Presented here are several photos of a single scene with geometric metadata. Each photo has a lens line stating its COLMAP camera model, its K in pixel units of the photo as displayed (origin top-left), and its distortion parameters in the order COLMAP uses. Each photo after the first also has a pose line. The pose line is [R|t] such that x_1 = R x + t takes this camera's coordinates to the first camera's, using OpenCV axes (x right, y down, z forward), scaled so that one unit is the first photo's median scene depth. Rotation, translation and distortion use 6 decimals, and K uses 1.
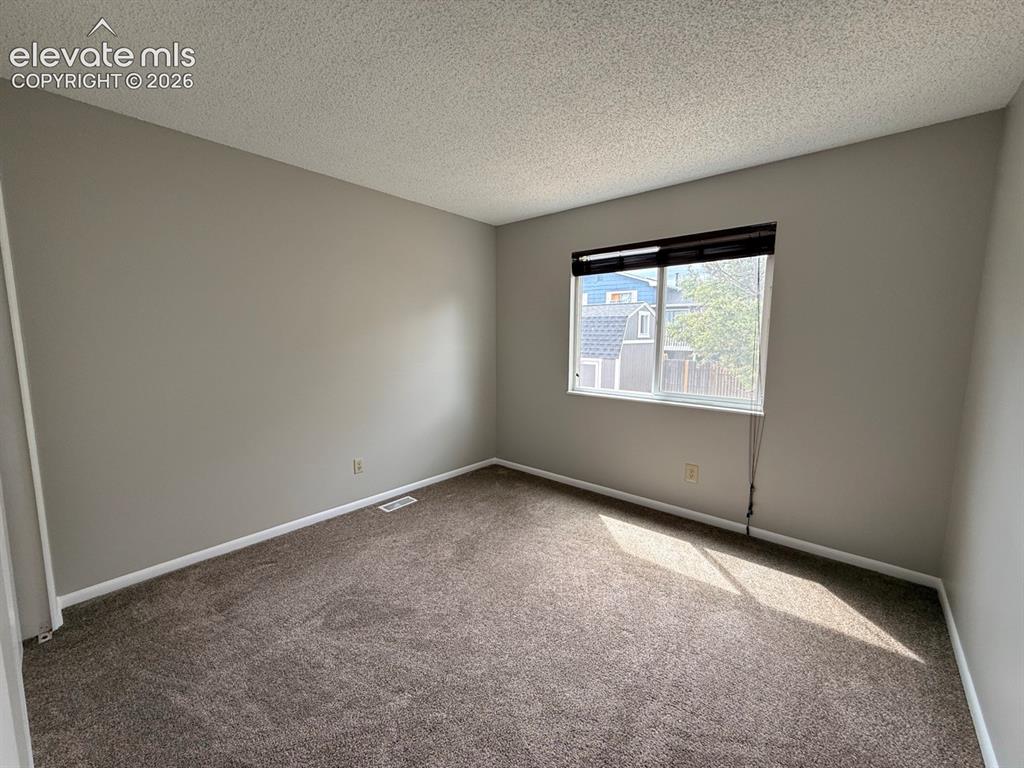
lens RADIAL K [[406.6, 0, 508.3], [0, 406.6, 383.3], [0, 0, 1]] dist [0.001911, -0.000011]
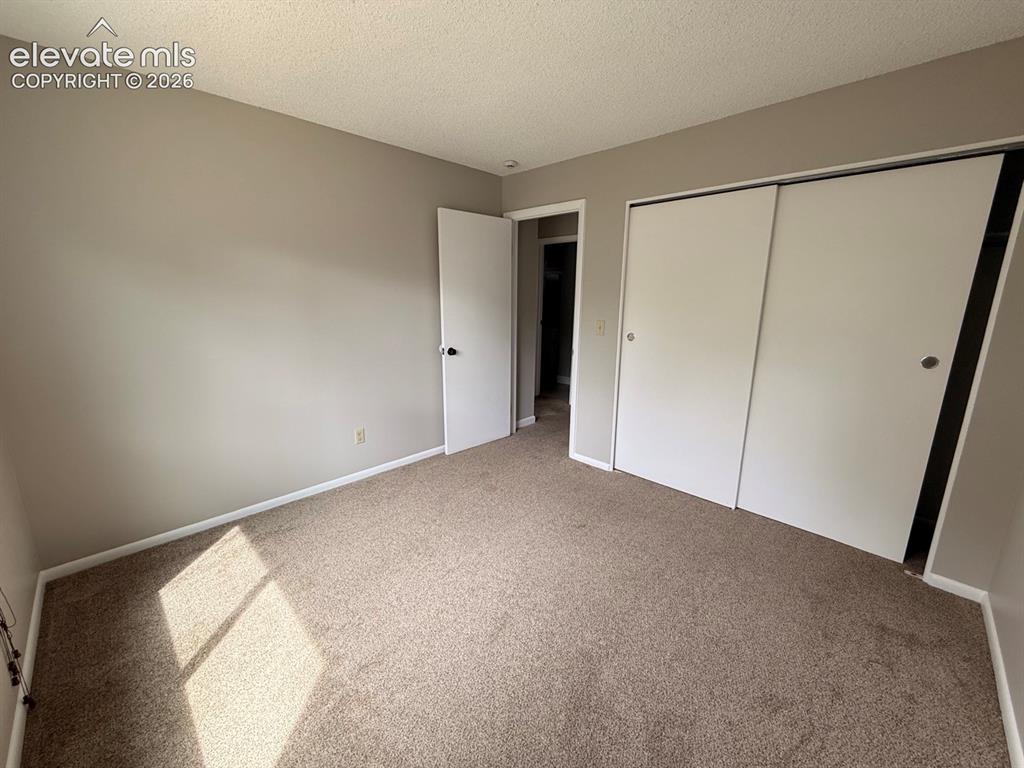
lens RADIAL K [[406.6, 0, 508.3], [0, 406.6, 383.3], [0, 0, 1]] dist [0.001911, -0.000011]
pose [[-0.998524, -0.029237, 0.045766, -0.001603], [-0.012411, 0.943264, 0.331811, -0.170825], [-0.052870, 0.330753, -0.942235, 1.283332]]
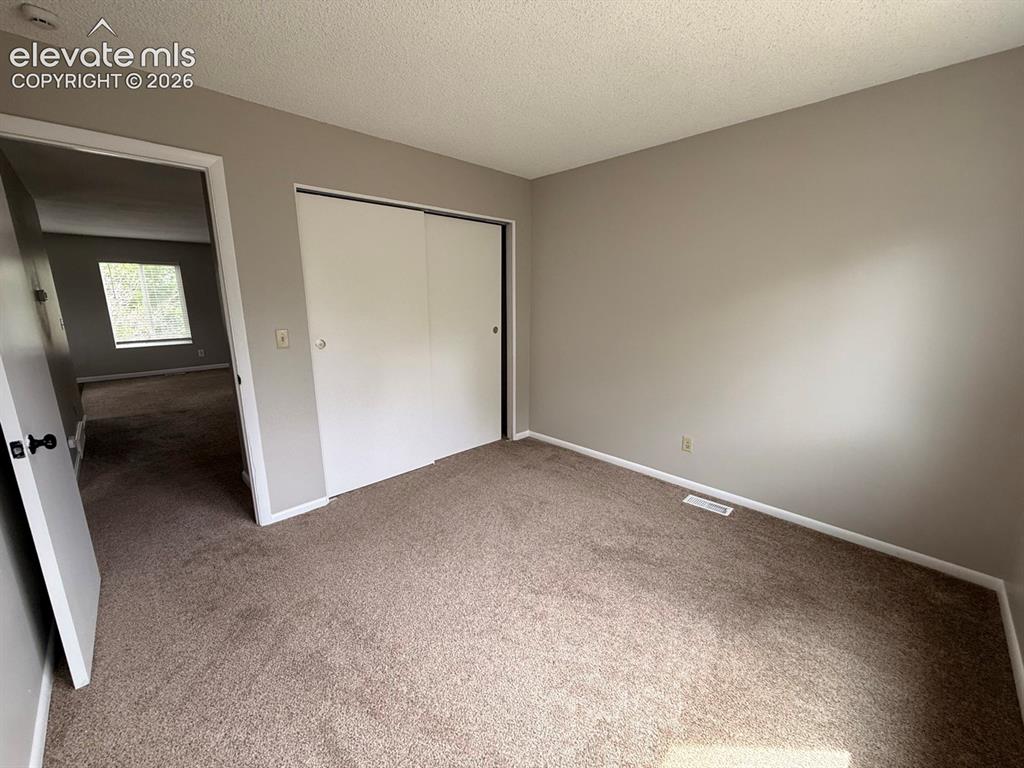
lens RADIAL K [[406.6, 0, 508.3], [0, 406.6, 383.3], [0, 0, 1]] dist [0.001911, -0.000011]
pose [[-0.071225, 0.203822, -0.976414, 0.632144], [-0.119317, 0.970130, 0.211214, -0.095439], [0.990298, 0.131547, -0.044778, 0.689893]]
